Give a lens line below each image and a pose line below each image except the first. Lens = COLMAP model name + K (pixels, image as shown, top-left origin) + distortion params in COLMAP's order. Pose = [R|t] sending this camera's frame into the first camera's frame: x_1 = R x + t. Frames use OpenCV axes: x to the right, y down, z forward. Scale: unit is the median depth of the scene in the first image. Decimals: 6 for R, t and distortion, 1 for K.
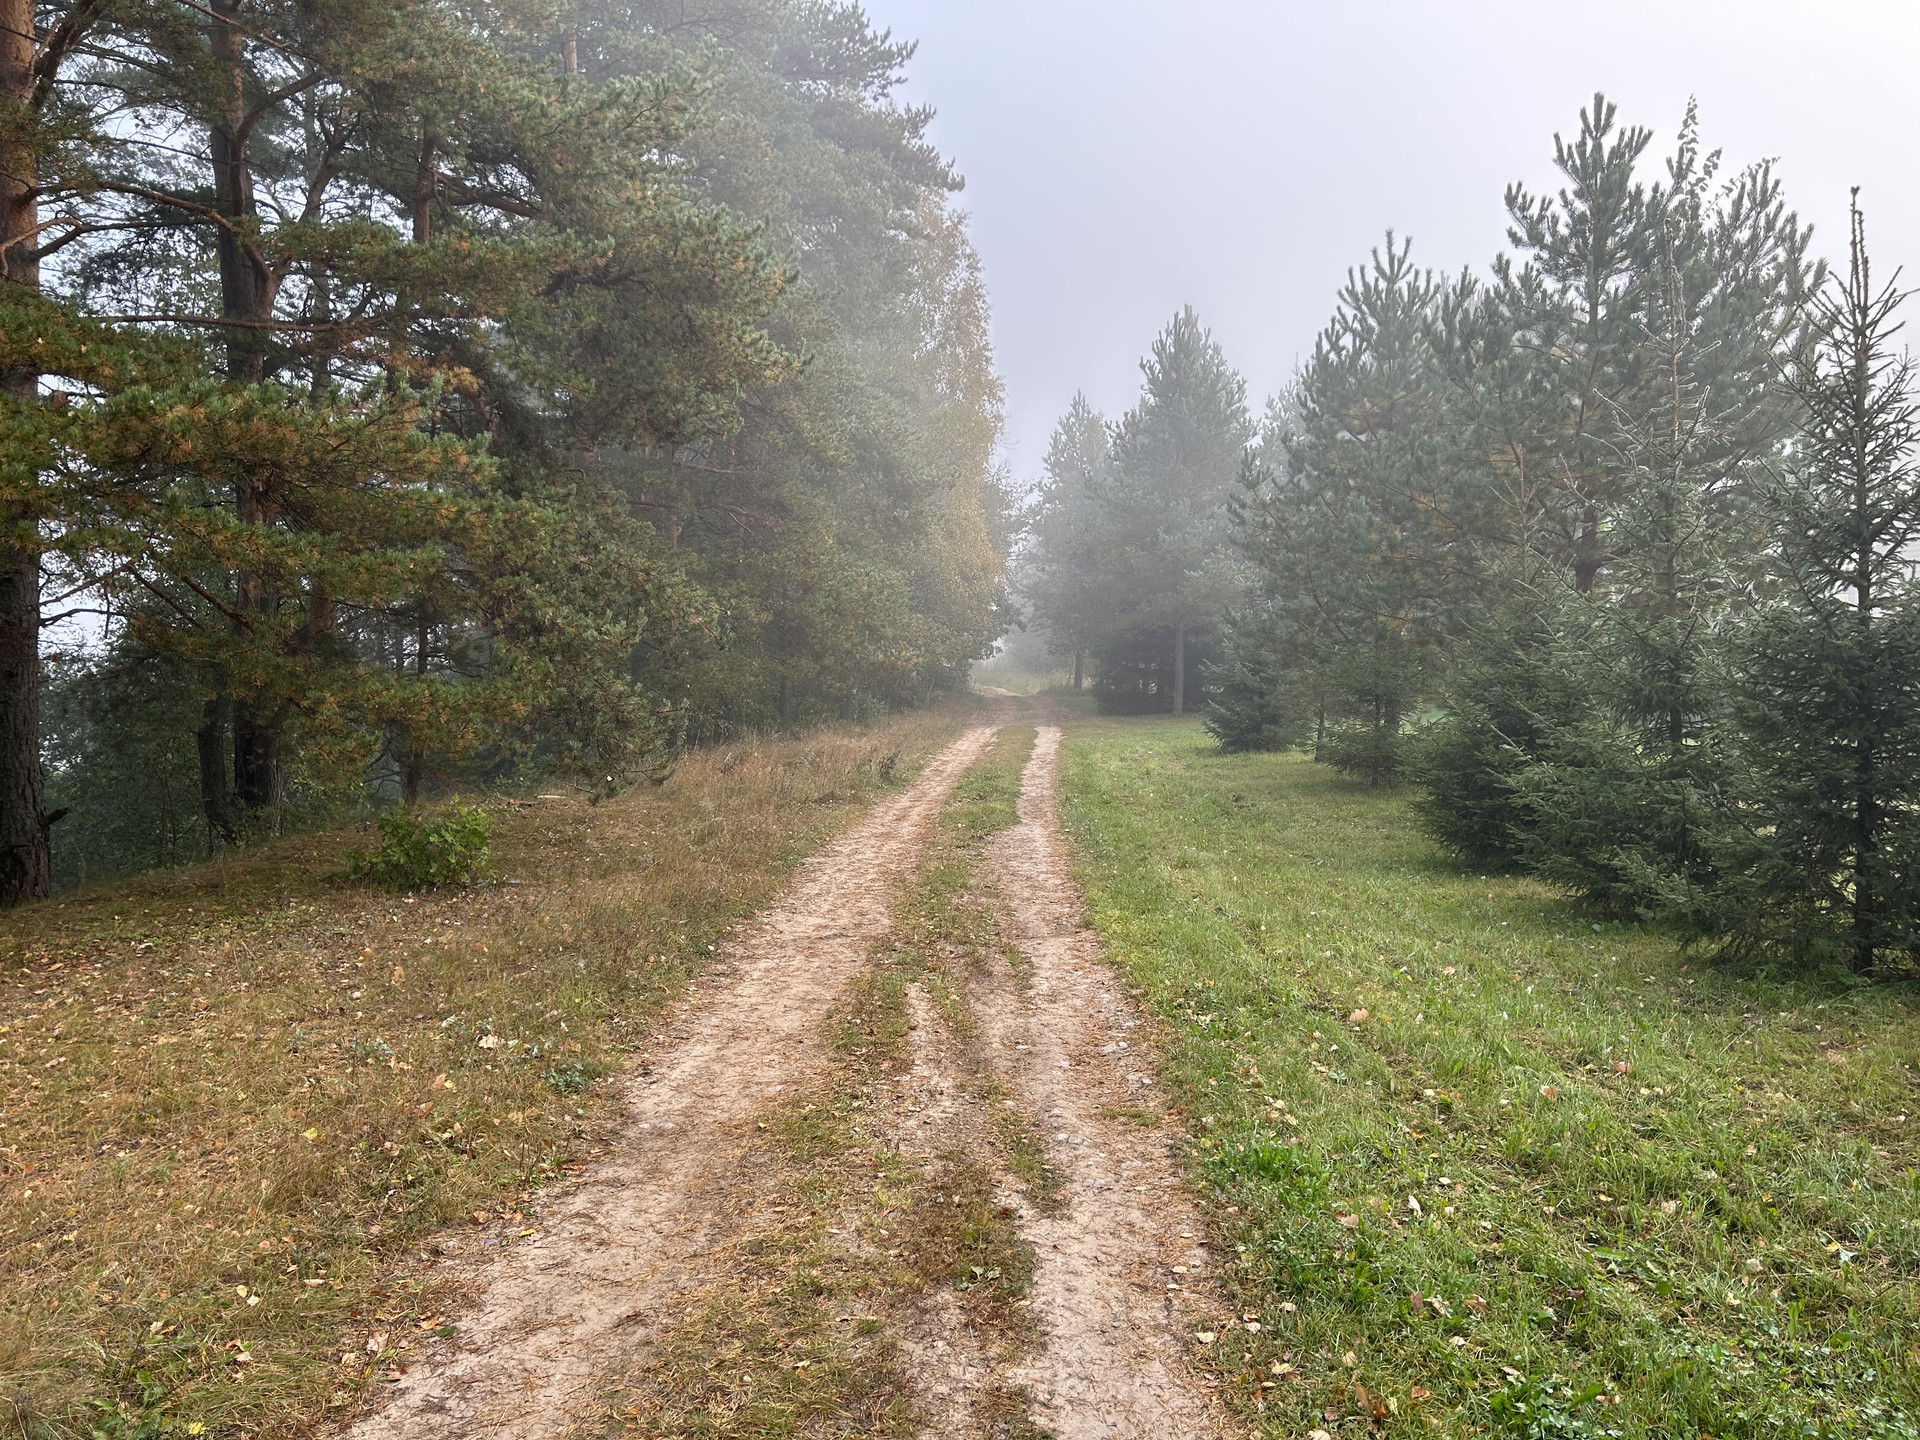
lens RADIAL K [[1401.1, 0, 947.9], [0, 1401.1, 719.0], [0, 0, 1]] dist [0.073569, -0.079914]
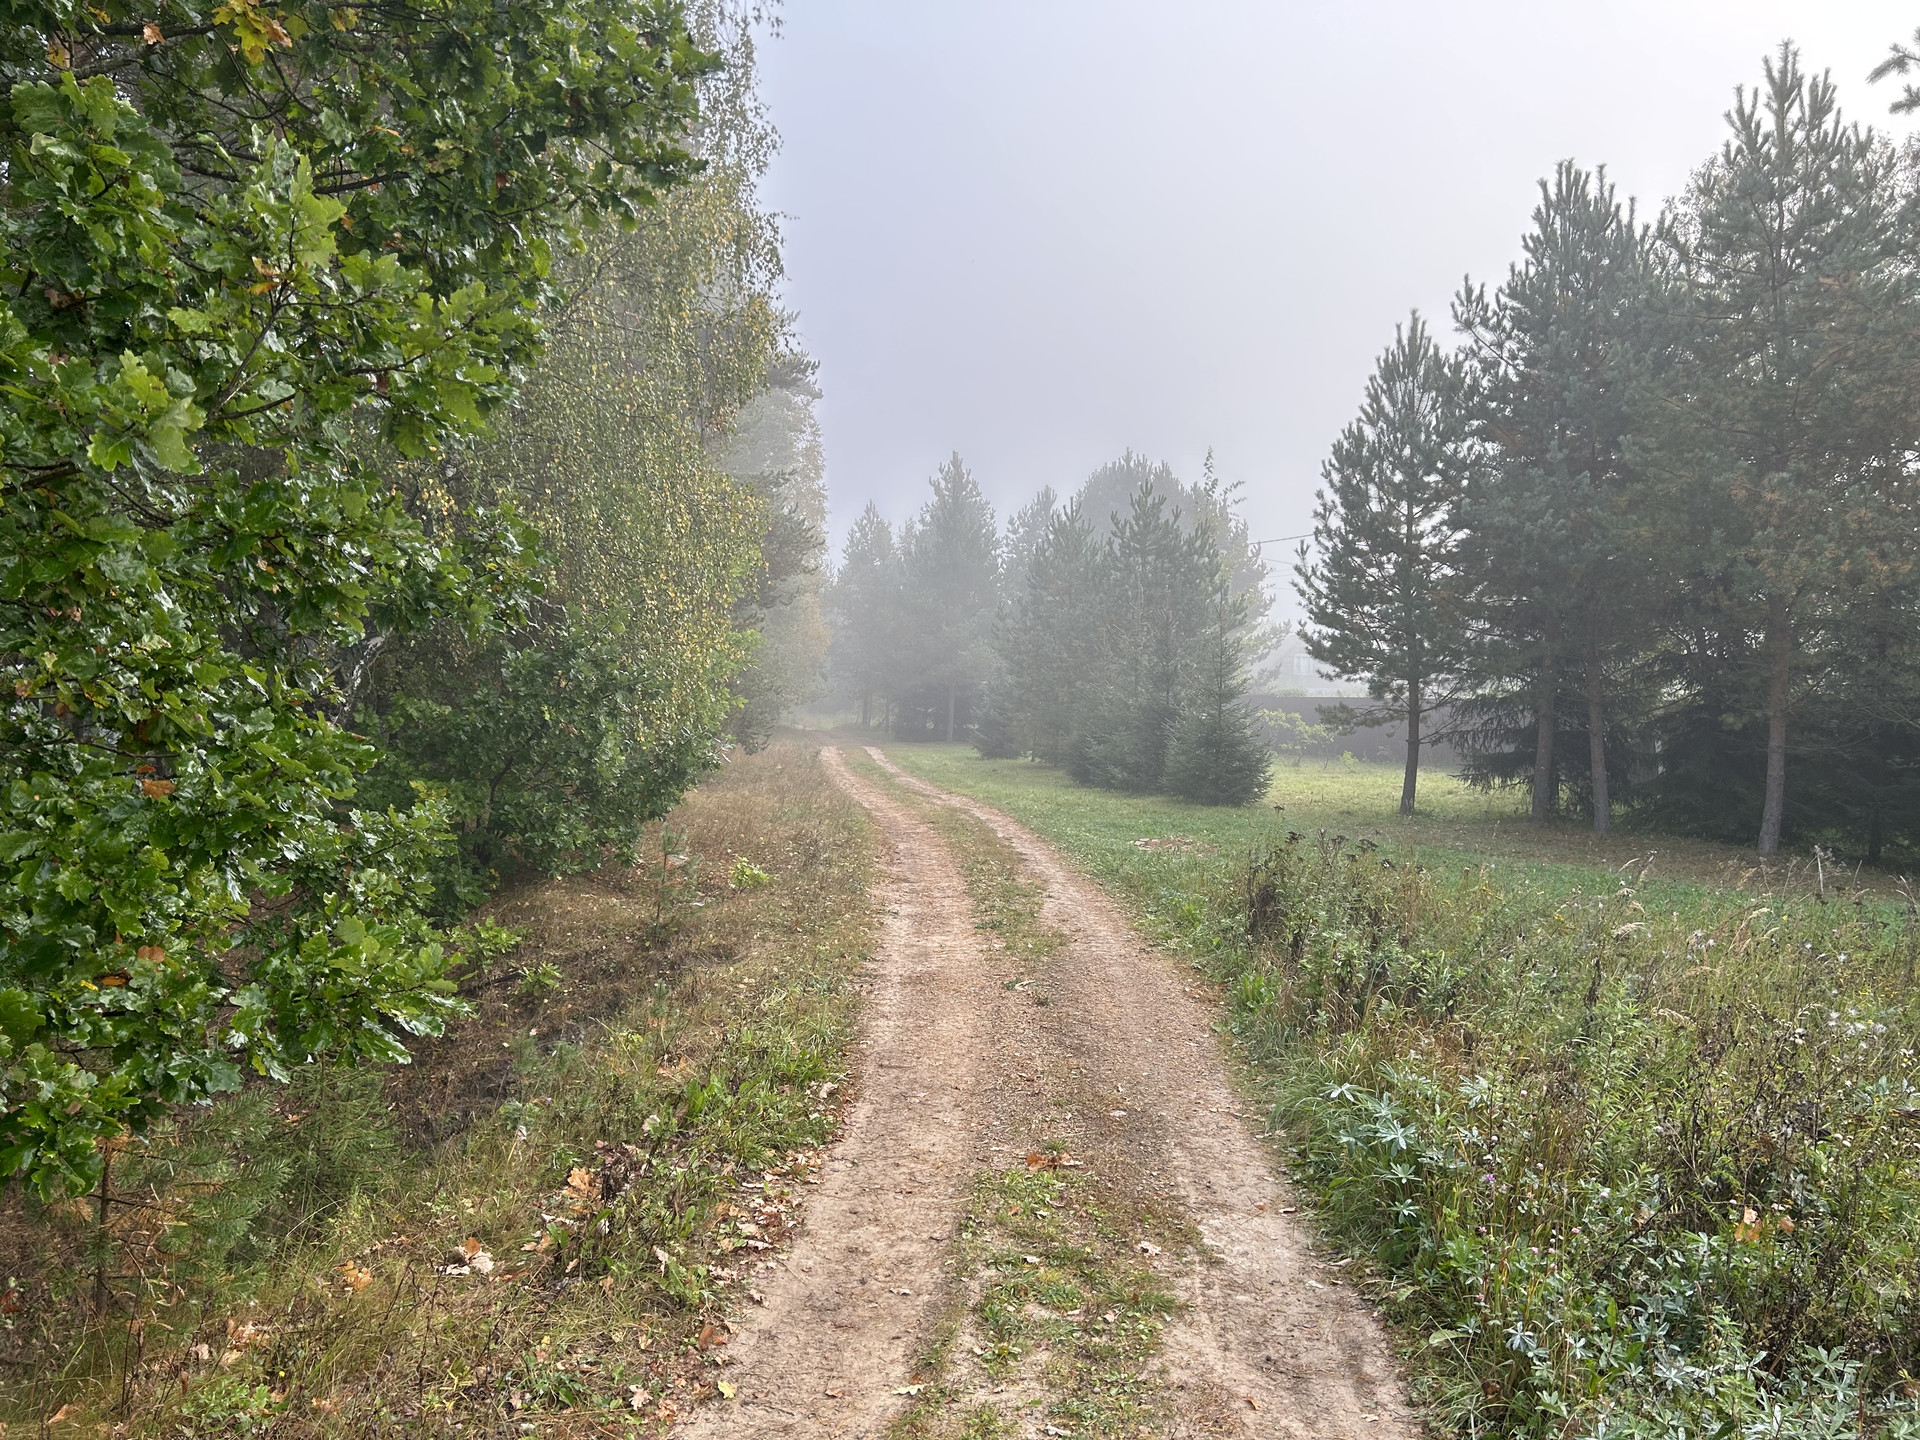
lens RADIAL K [[1401.1, 0, 961.4], [0, 1401.1, 719.6], [0, 0, 1]] dist [0.073569, -0.079914]
pose [[0.980731, 0.029746, 0.193086, -0.138261], [-0.023816, 0.999173, -0.032958, 0.025879], [-0.193907, 0.027725, 0.980628, -0.581215]]
